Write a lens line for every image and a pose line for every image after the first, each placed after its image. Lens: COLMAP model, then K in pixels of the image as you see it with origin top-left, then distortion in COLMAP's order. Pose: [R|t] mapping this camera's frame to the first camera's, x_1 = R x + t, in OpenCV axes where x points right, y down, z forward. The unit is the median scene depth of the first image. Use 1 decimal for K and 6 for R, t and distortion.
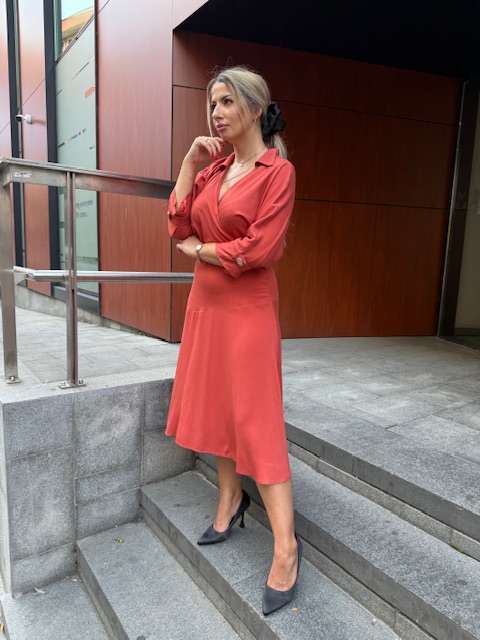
lens RADIAL K [[444.4, 0, 240.0], [0, 444.4, 320.0], [0, 0, 1]] dist [-0.004195, -0.003556]
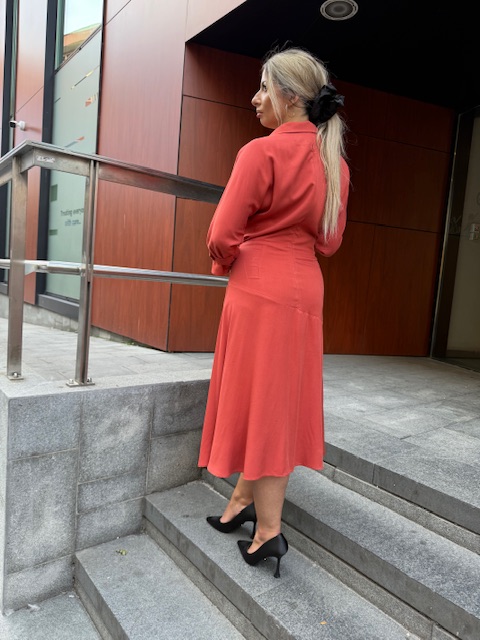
lens RADIAL K [[444.4, 0, 240.0], [0, 444.4, 320.0], [0, 0, 1]] dist [-0.004195, -0.003556]
pose [[0.997471, 0.040287, 0.058551, -0.100800], [-0.036925, 0.997668, -0.057406, 0.053936], [-0.060728, 0.055098, 0.996632, 0.029334]]
